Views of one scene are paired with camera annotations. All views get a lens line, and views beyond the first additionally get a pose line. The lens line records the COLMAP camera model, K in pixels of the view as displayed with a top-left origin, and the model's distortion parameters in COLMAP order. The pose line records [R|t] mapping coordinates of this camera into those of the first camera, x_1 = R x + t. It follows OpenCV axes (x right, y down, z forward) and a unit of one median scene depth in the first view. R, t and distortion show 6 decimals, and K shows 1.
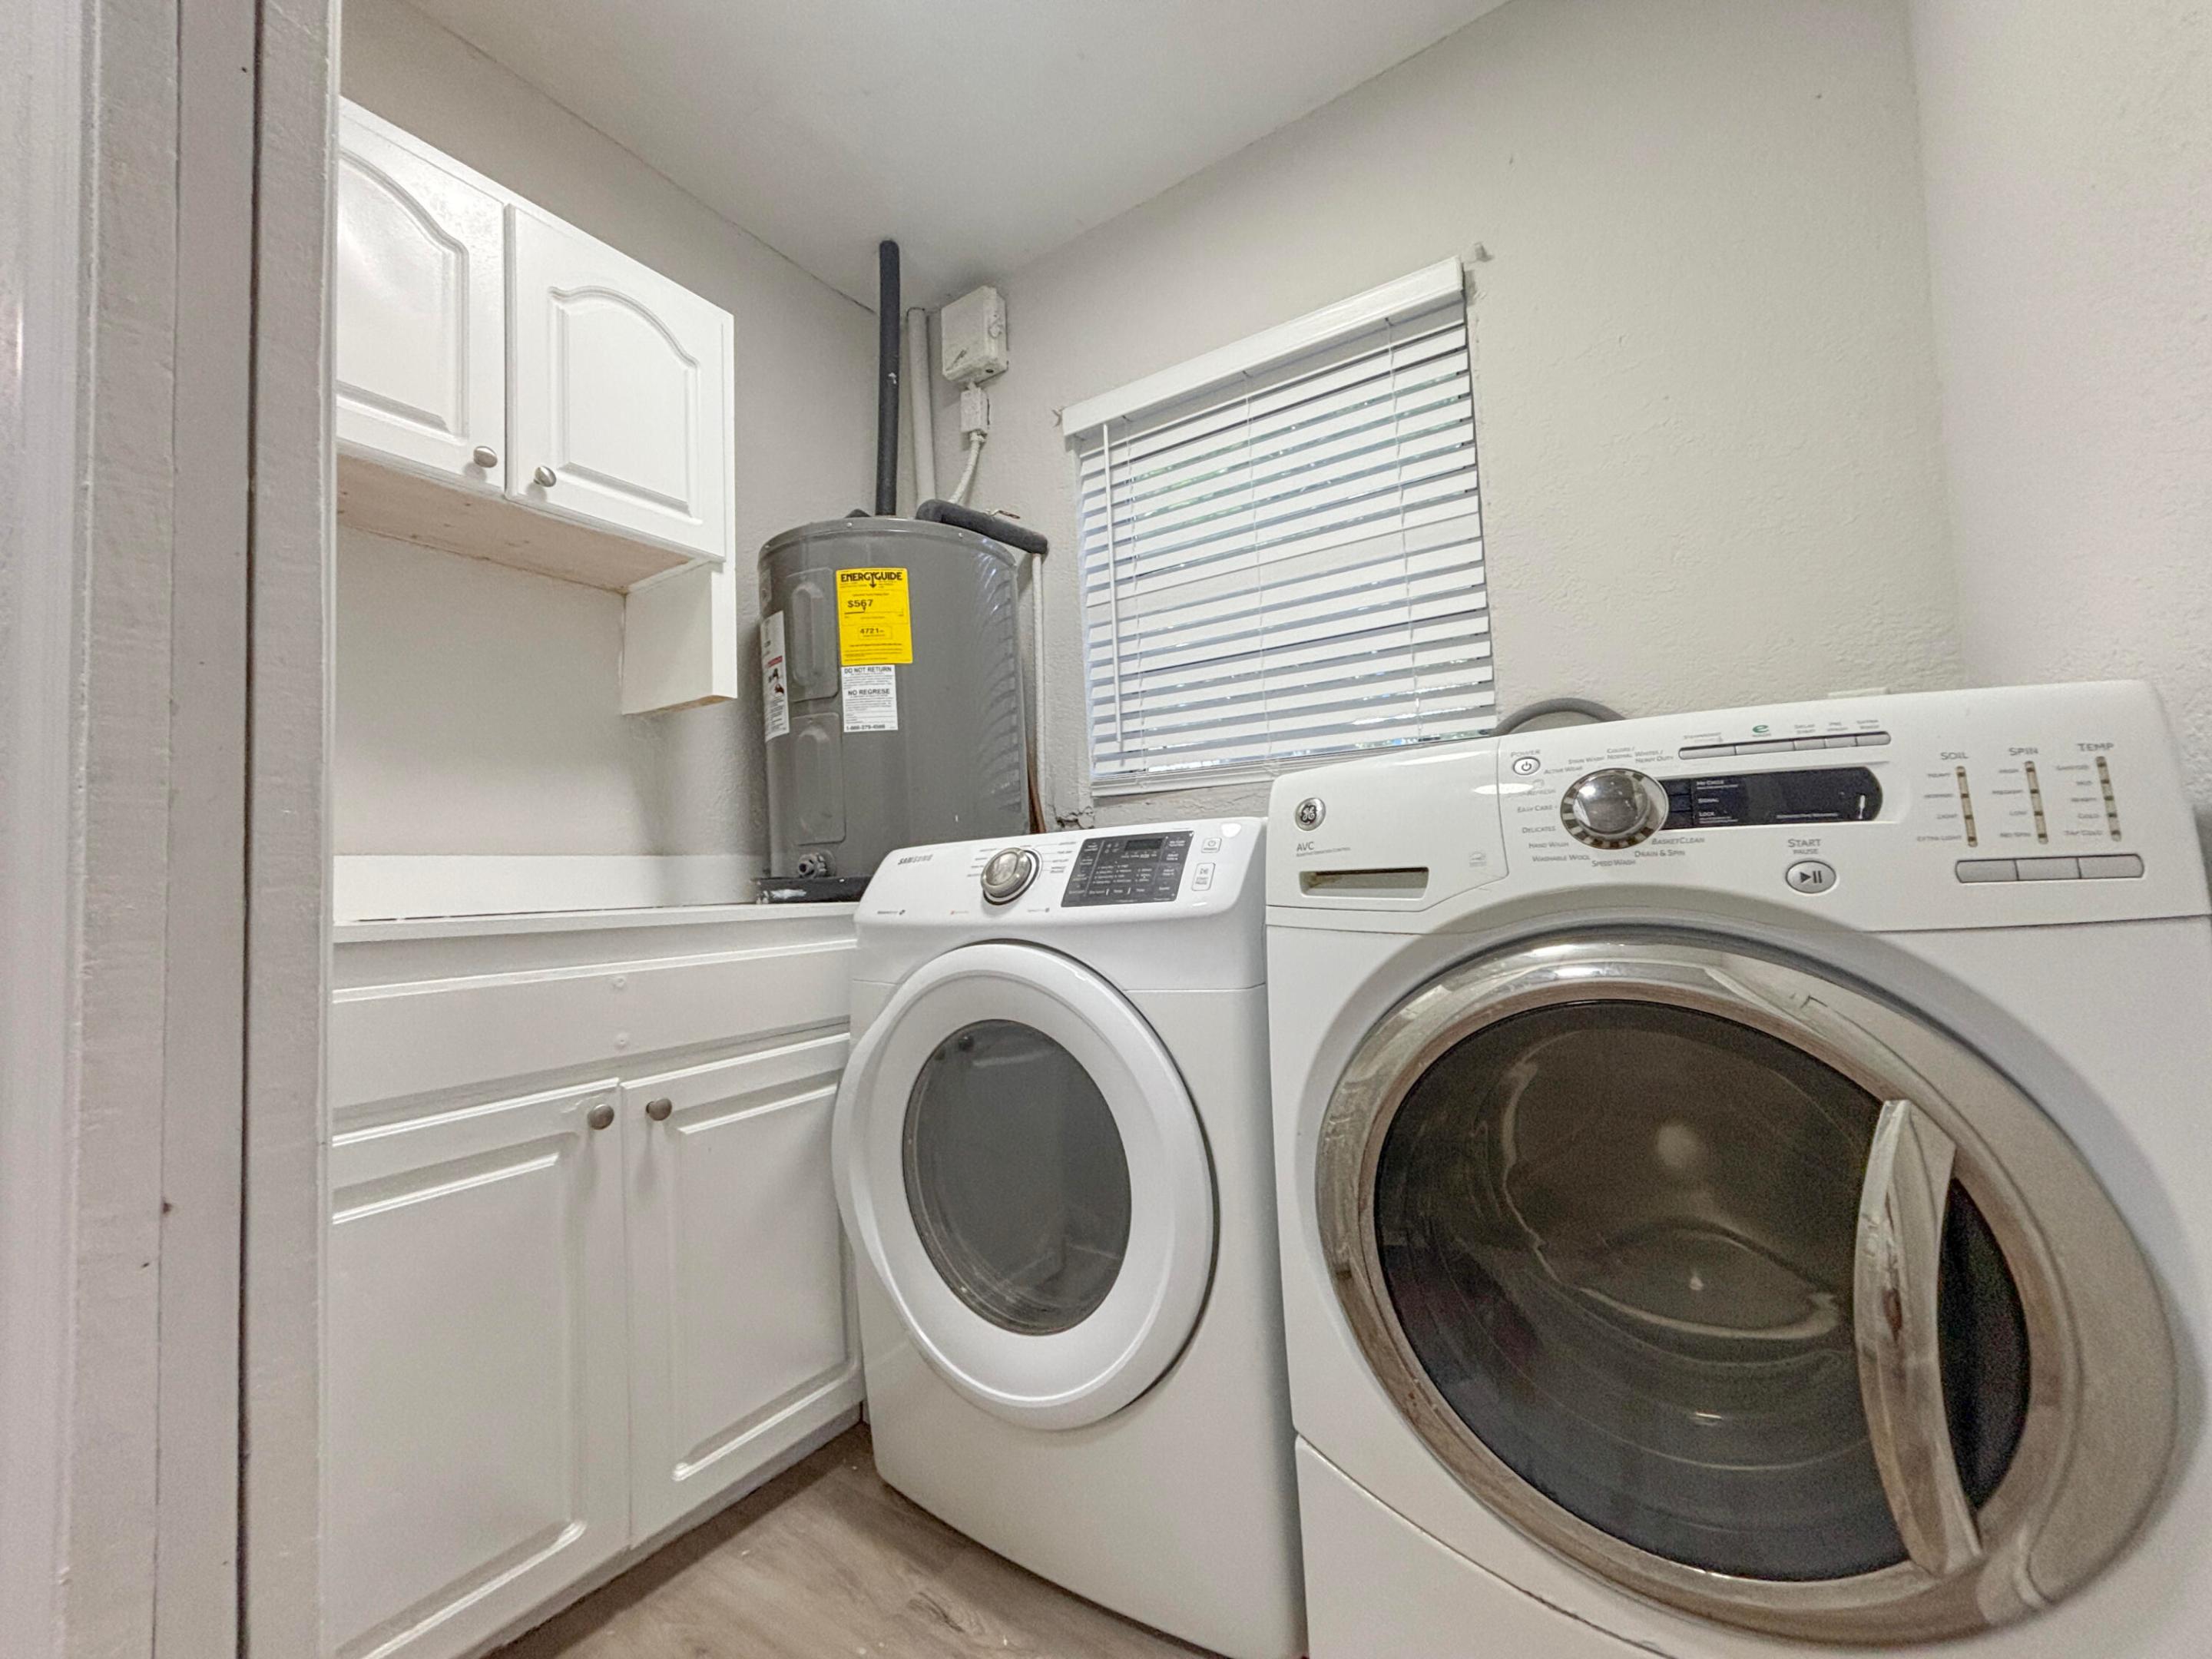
lens RADIAL K [[902.9, 0, 1106.0], [0, 902.9, 829.5], [0, 0, 1]] dist [0.007674, -0.000161]
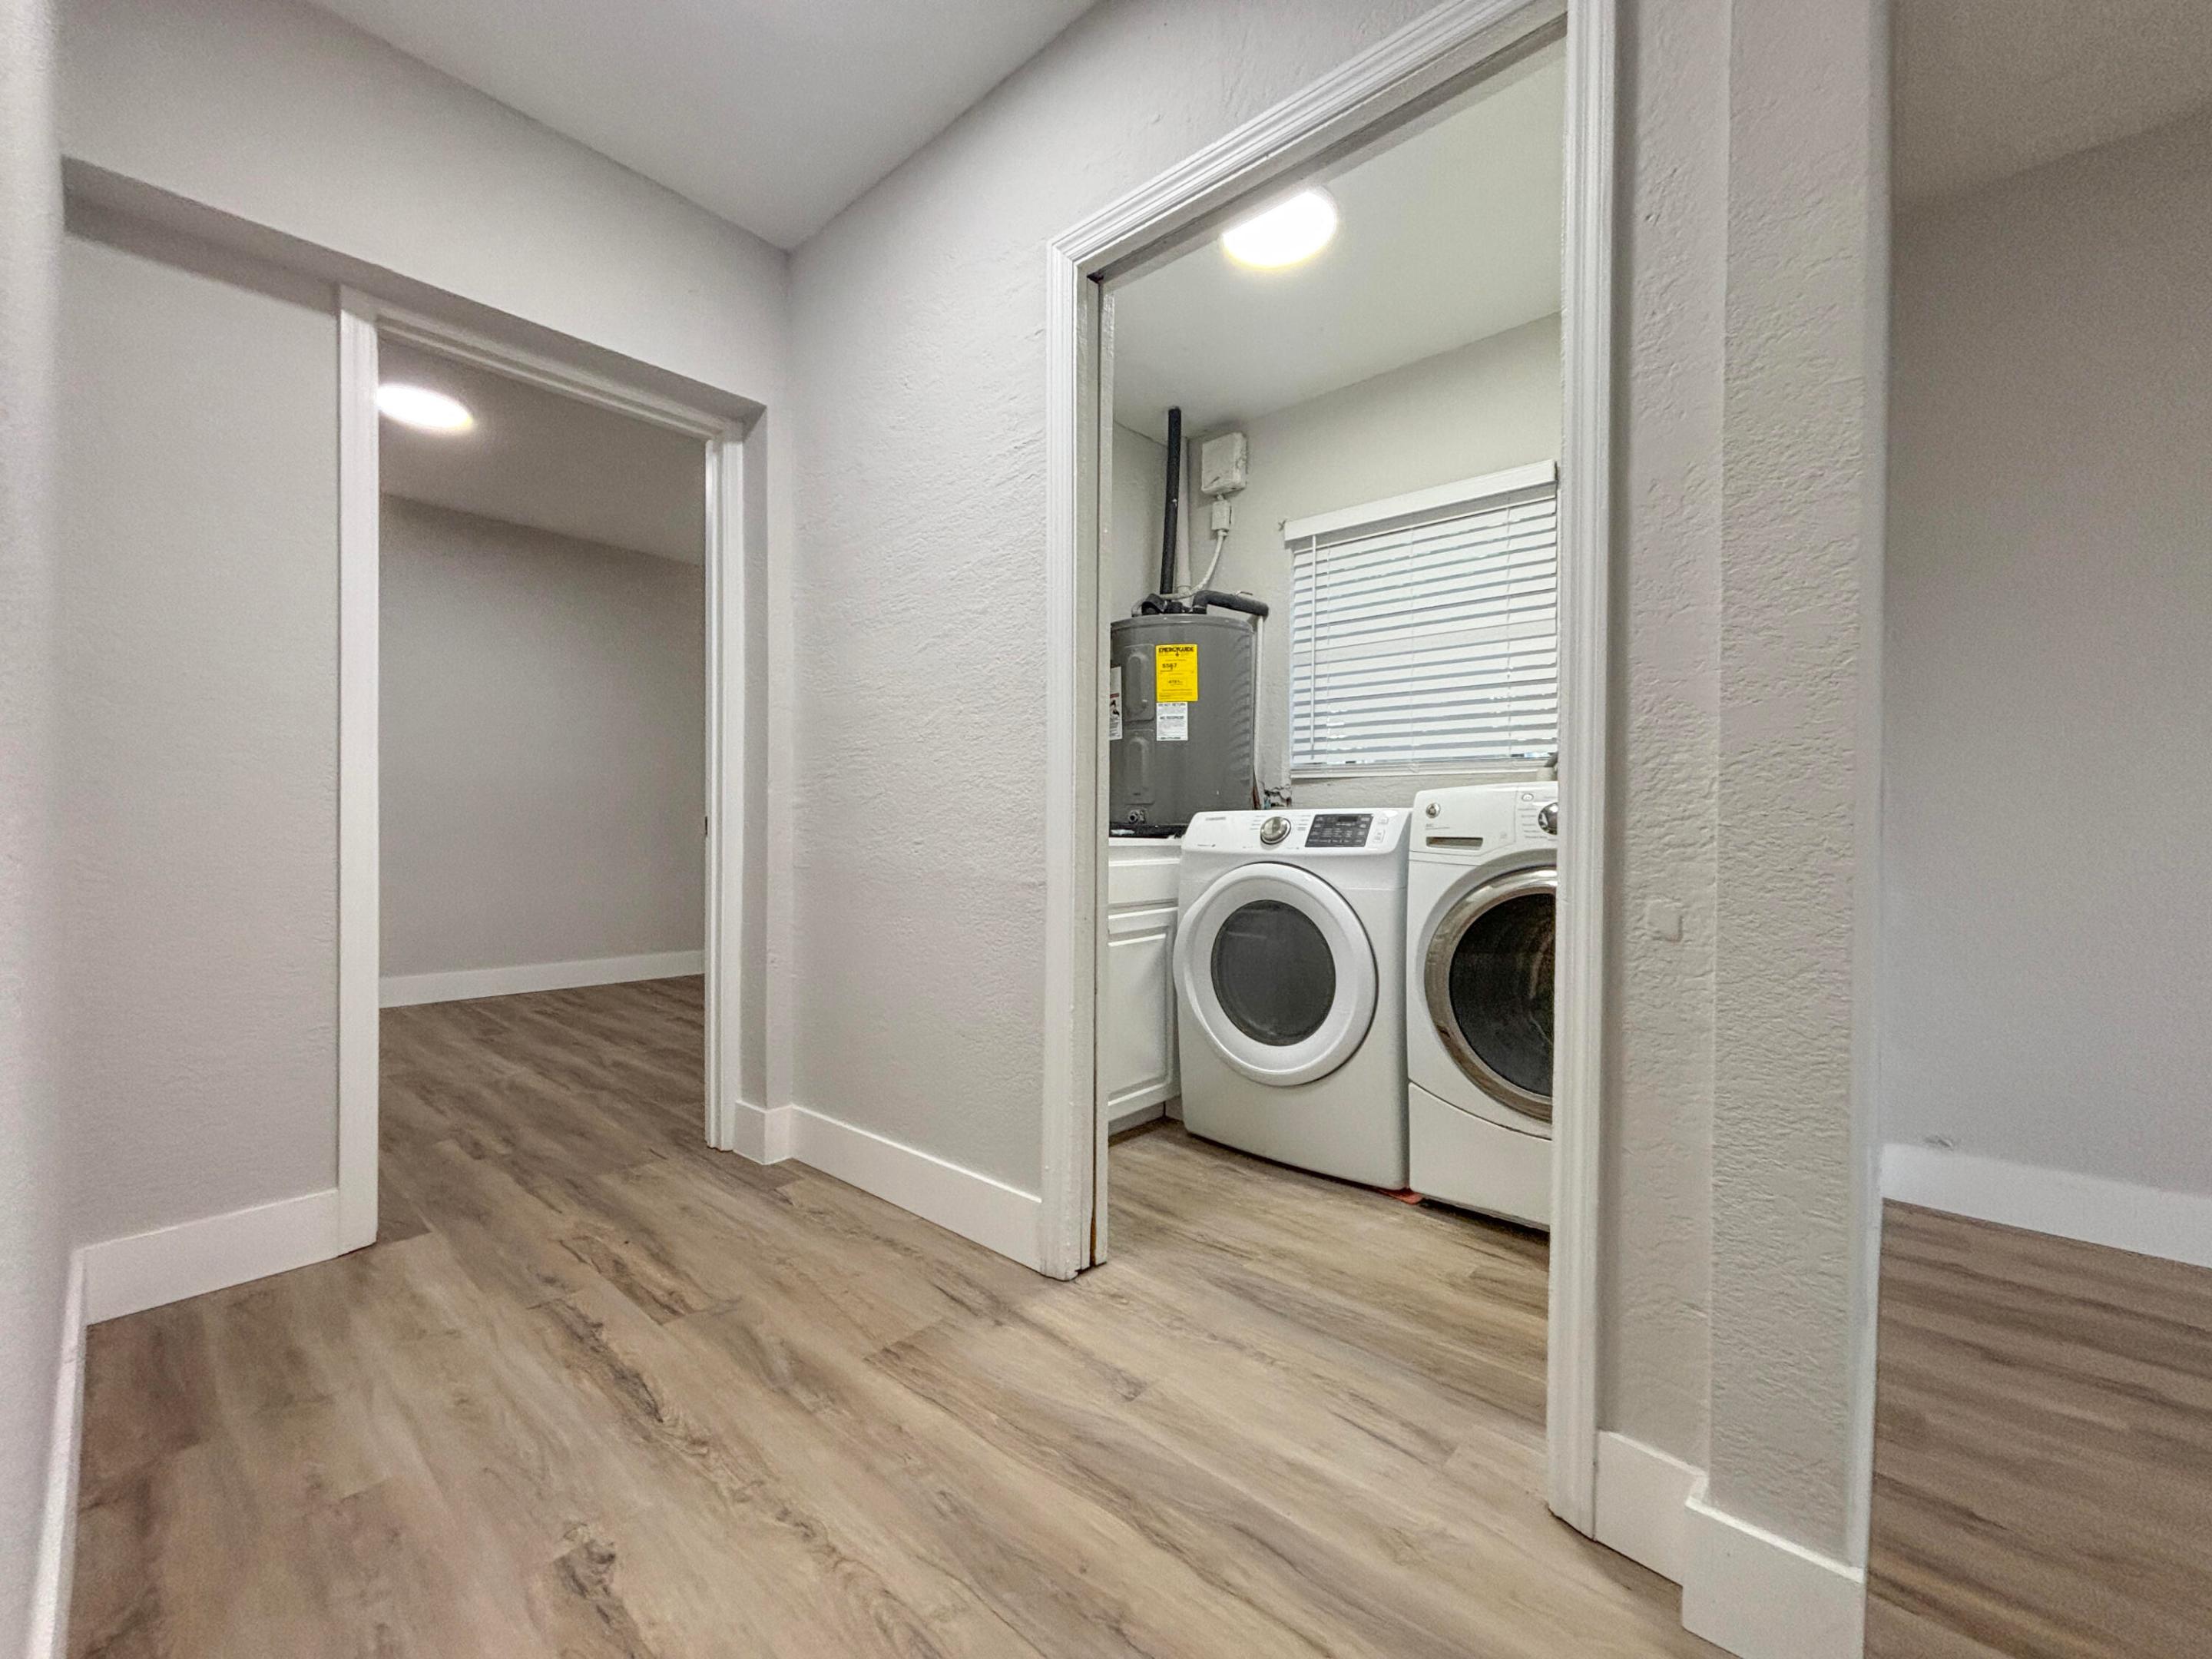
lens RADIAL K [[875.0, 0, 1106.0], [0, 875.0, 829.5], [0, 0, 1]] dist [0.038545, -0.000034]
pose [[0.988600, 0.047807, -0.142772, -0.138780], [-0.038702, 0.997077, 0.065883, -0.044848], [0.145504, -0.059607, 0.987560, -0.676565]]
